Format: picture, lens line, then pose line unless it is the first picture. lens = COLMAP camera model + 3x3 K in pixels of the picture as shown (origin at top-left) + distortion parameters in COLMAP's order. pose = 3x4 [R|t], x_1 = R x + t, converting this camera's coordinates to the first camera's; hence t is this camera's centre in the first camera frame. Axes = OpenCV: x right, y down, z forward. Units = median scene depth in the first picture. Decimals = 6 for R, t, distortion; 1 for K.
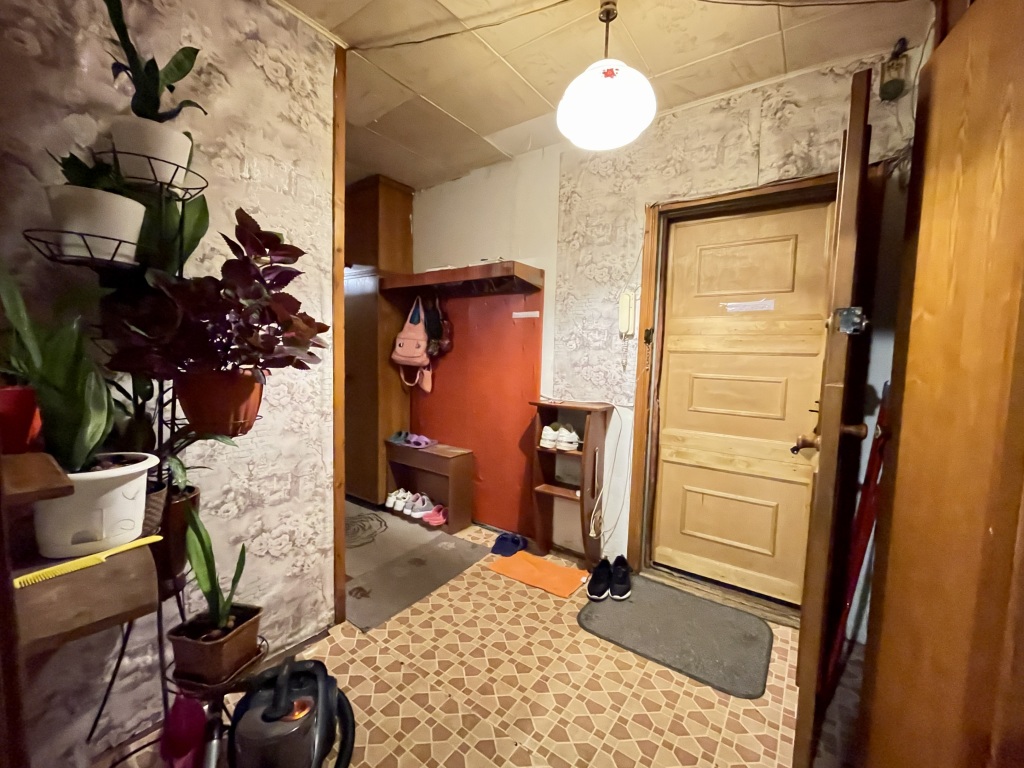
lens RADIAL K [[427.7, 0, 533.9], [0, 427.7, 387.4], [0, 0, 1]] dist [-0.003564, 0.006005]
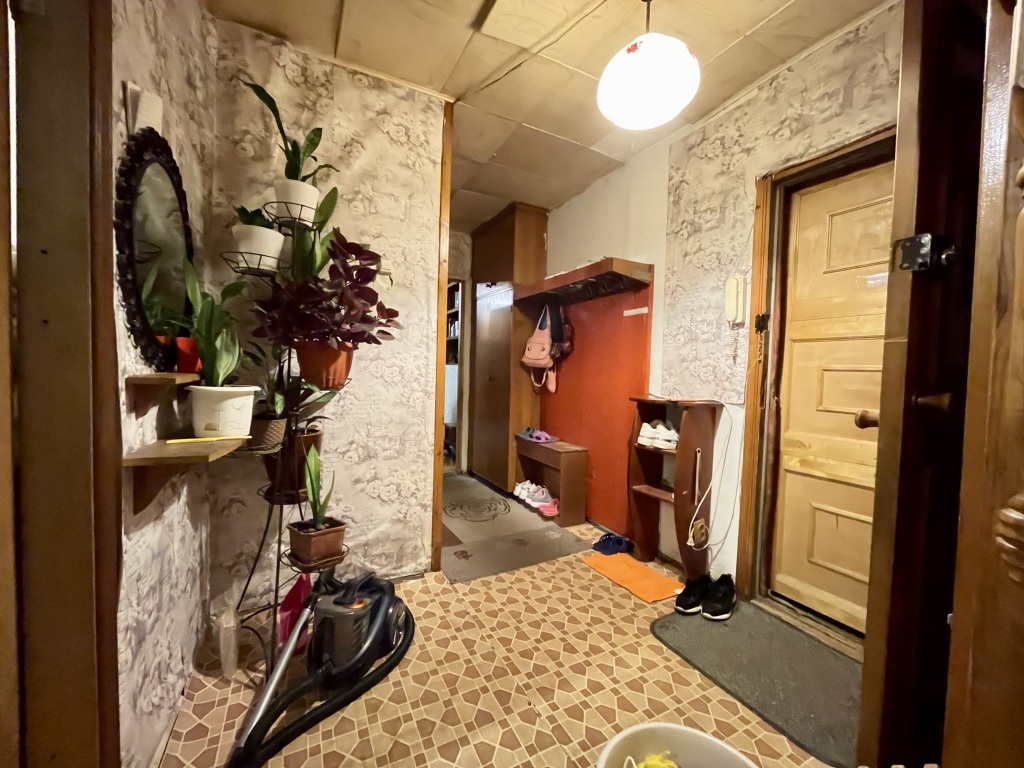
lens RADIAL K [[427.7, 0, 533.9], [0, 427.7, 387.4], [0, 0, 1]] dist [-0.003564, 0.006005]
pose [[0.896922, 0.008451, -0.442109, 0.253856], [-0.034610, 0.998092, -0.051137, 0.076561], [0.440833, 0.061168, 0.895503, 0.022445]]
